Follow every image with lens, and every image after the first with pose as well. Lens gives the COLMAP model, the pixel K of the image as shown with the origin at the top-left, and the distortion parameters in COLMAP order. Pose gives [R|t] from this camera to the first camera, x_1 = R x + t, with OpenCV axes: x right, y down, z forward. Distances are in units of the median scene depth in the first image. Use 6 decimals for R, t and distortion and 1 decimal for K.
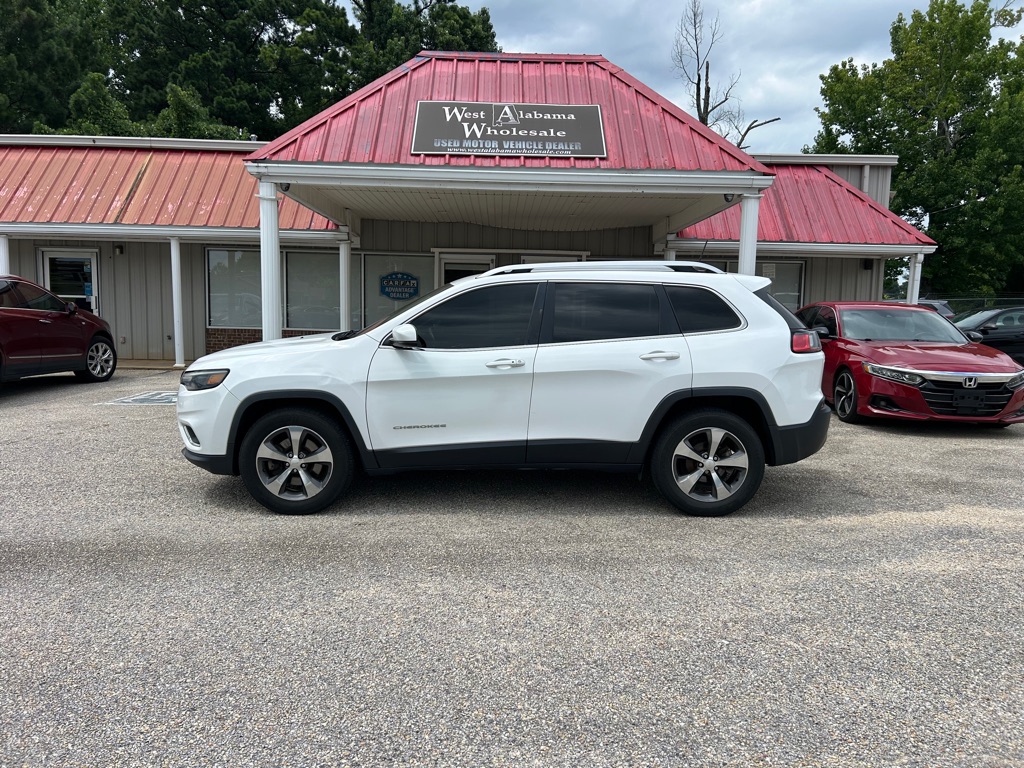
lens RADIAL K [[763.7, 0, 497.9], [0, 763.7, 392.1], [0, 0, 1]] dist [0.032338, -0.037776]
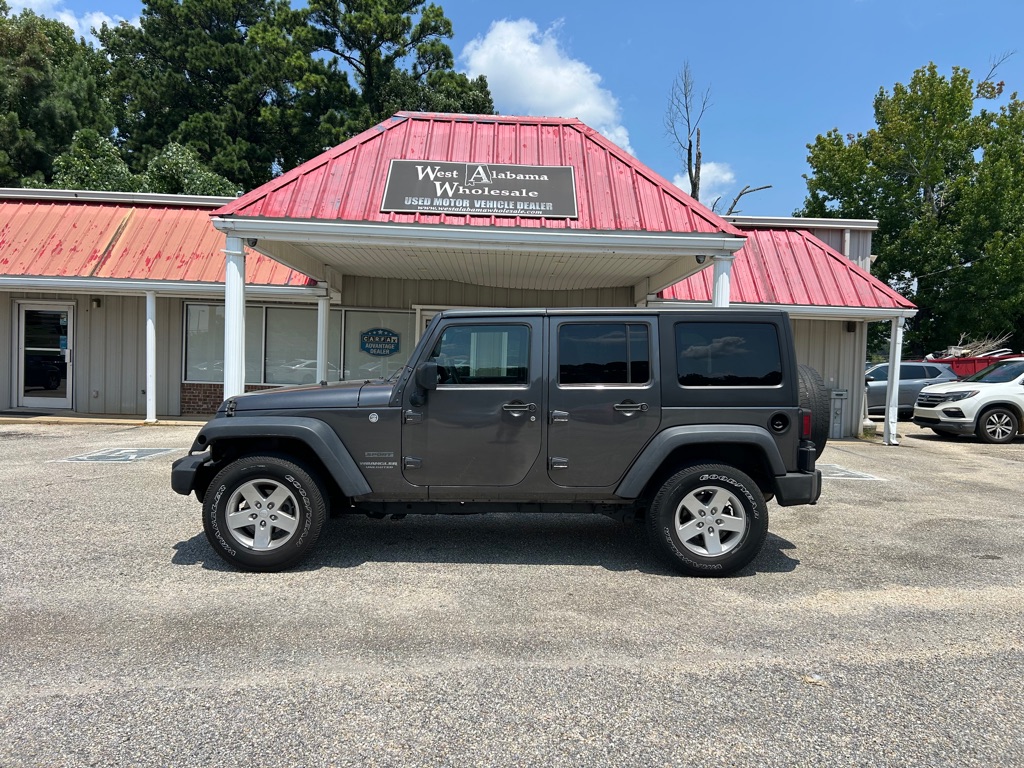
lens RADIAL K [[763.7, 0, 503.9], [0, 763.7, 394.2], [0, 0, 1]] dist [0.032338, -0.037776]
pose [[0.999894, 0.011639, 0.008776, 0.027465], [-0.010990, 0.997440, -0.070659, -0.004346], [-0.009576, 0.070555, 0.997462, 0.017792]]
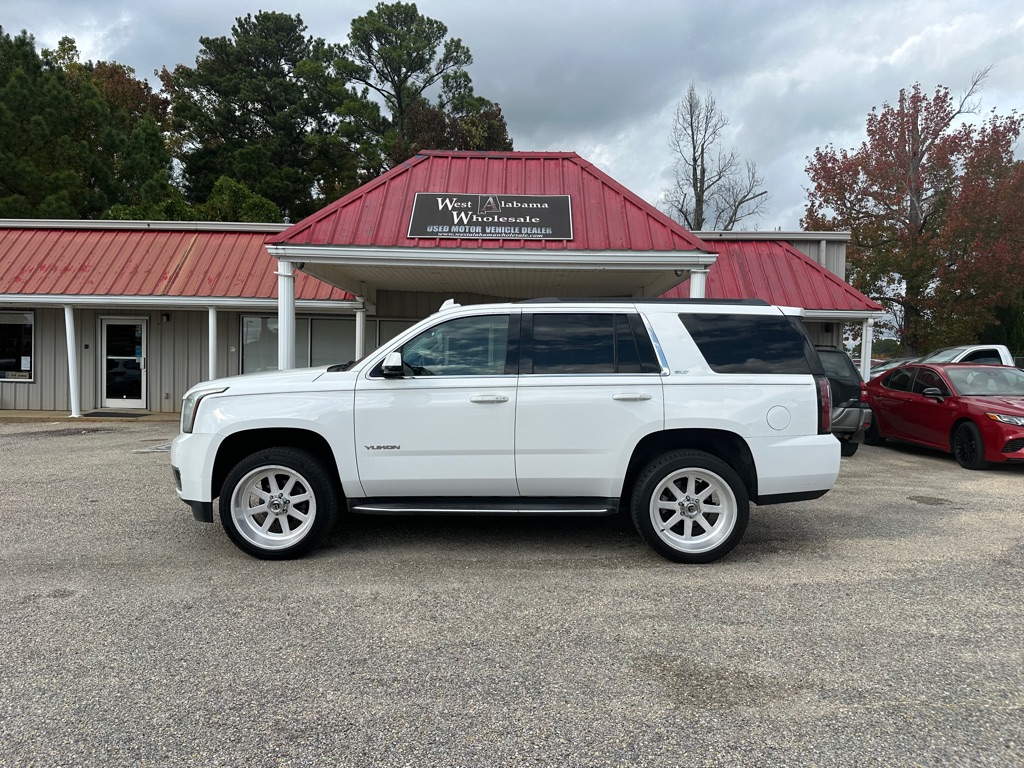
lens RADIAL K [[713.4, 0, 502.8], [0, 713.4, 391.6], [0, 0, 1]] dist [0.032184, -0.022543]
pose [[0.999619, -0.000800, -0.027579, 0.044228], [-0.001241, 0.997263, -0.073919, 0.005014], [0.027563, 0.073925, 0.996883, -0.053969]]
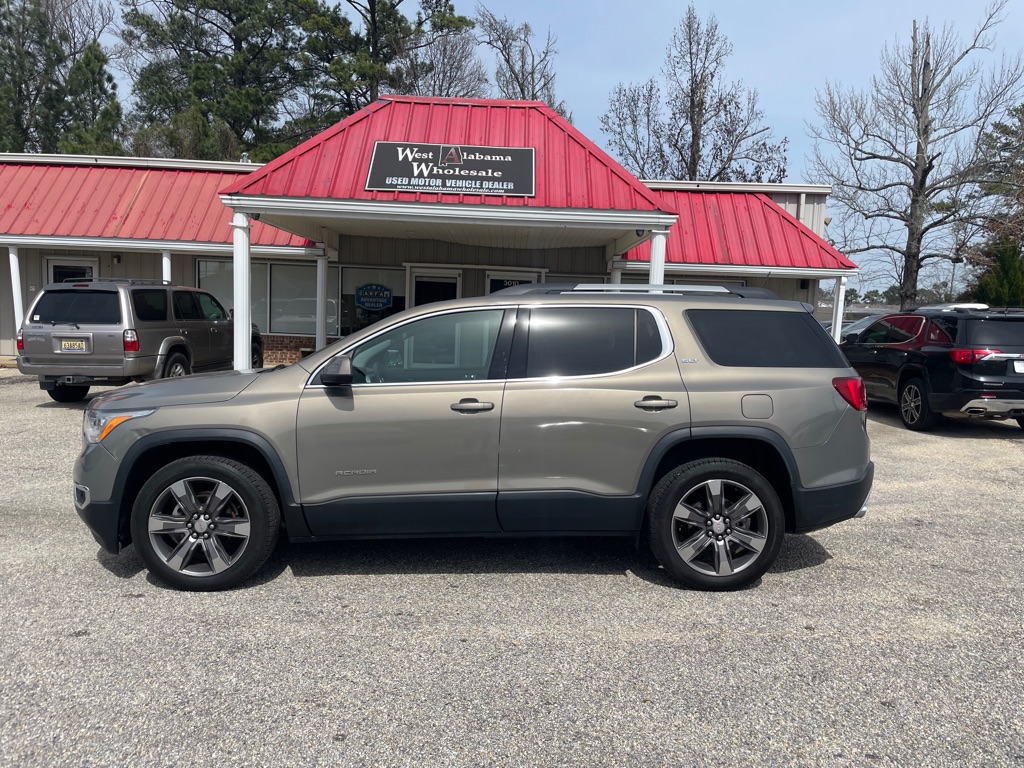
lens RADIAL K [[763.7, 0, 508.2], [0, 763.7, 388.8], [0, 0, 1]] dist [0.032338, -0.037776]
pose [[0.999844, 0.017506, 0.002214, 0.072002], [-0.017499, 0.999842, -0.003194, -0.007788], [-0.002270, 0.003155, 0.999992, -0.105399]]
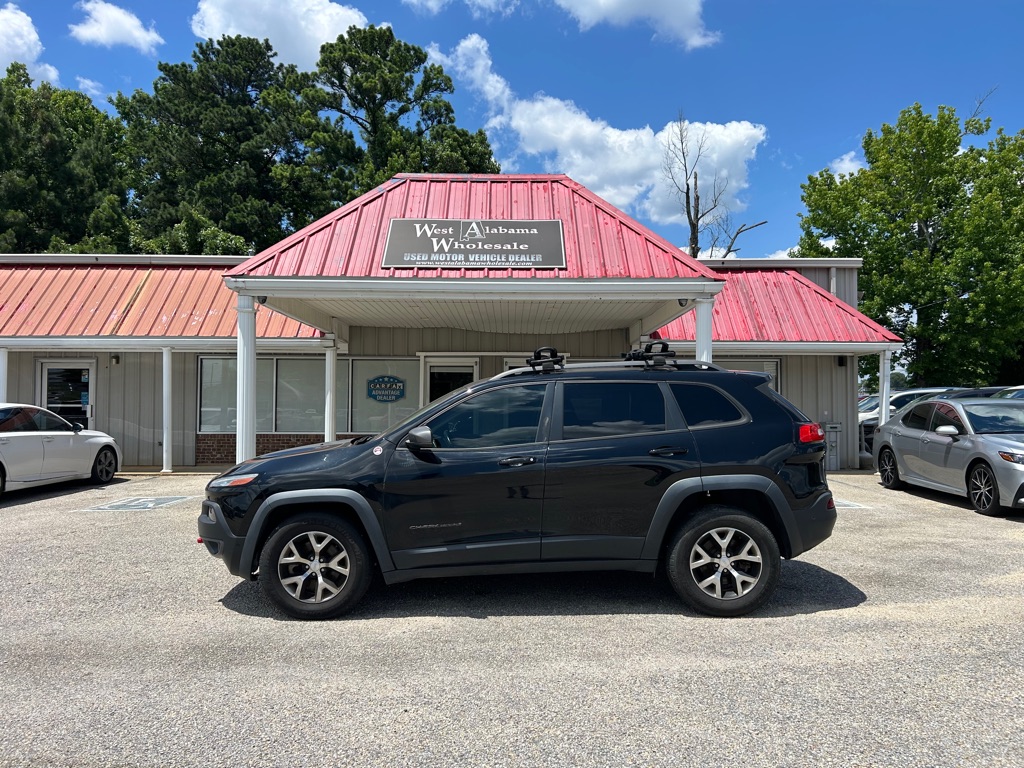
lens RADIAL K [[763.7, 0, 505.2], [0, 763.7, 389.9], [0, 0, 1]] dist [0.032338, -0.037776]
pose [[0.999849, -0.016754, -0.004671, 0.041305], [0.015992, 0.991137, -0.131875, -0.000018], [0.006839, 0.131781, 0.991255, -0.019215]]
